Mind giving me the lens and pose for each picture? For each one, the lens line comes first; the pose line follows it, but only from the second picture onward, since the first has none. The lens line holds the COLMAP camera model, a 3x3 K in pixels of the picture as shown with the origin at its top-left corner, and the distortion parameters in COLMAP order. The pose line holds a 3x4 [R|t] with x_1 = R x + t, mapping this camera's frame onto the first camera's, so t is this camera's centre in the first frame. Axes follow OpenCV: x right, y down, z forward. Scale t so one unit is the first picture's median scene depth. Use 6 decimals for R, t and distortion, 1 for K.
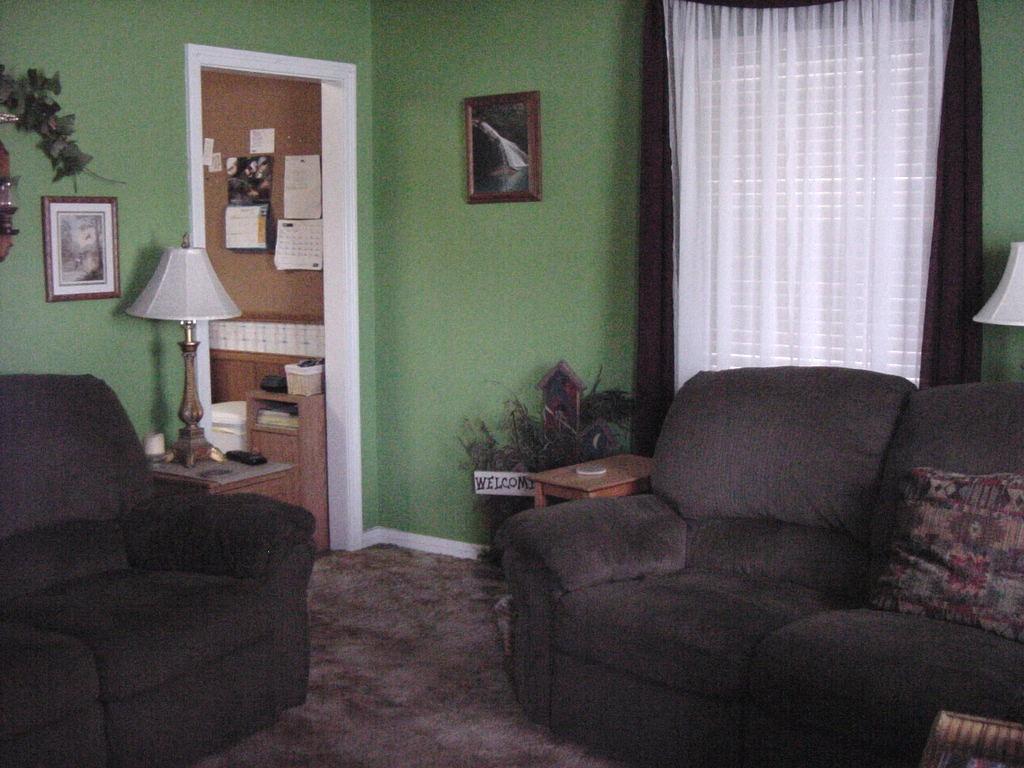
lens RADIAL K [[1331.3, 0, 512.3], [0, 1331.3, 382.0], [0, 0, 1]] dist [-0.196504, 0.000000]
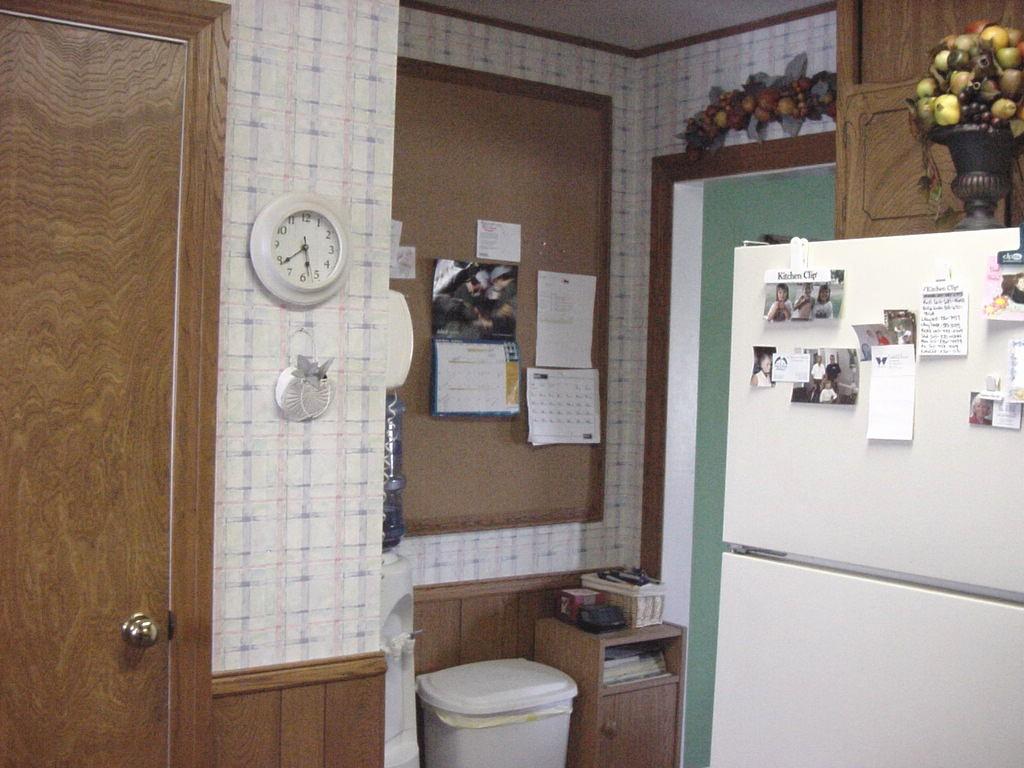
lens RADIAL K [[1331.3, 0, 516.0], [0, 1331.3, 384.5], [0, 0, 1]] dist [-0.196504, 0.000000]
pose [[0.257969, -0.007553, 0.966124, -0.847924], [0.085584, 0.996217, -0.015064, -0.111279], [-0.962355, 0.086570, 0.257639, 0.884561]]
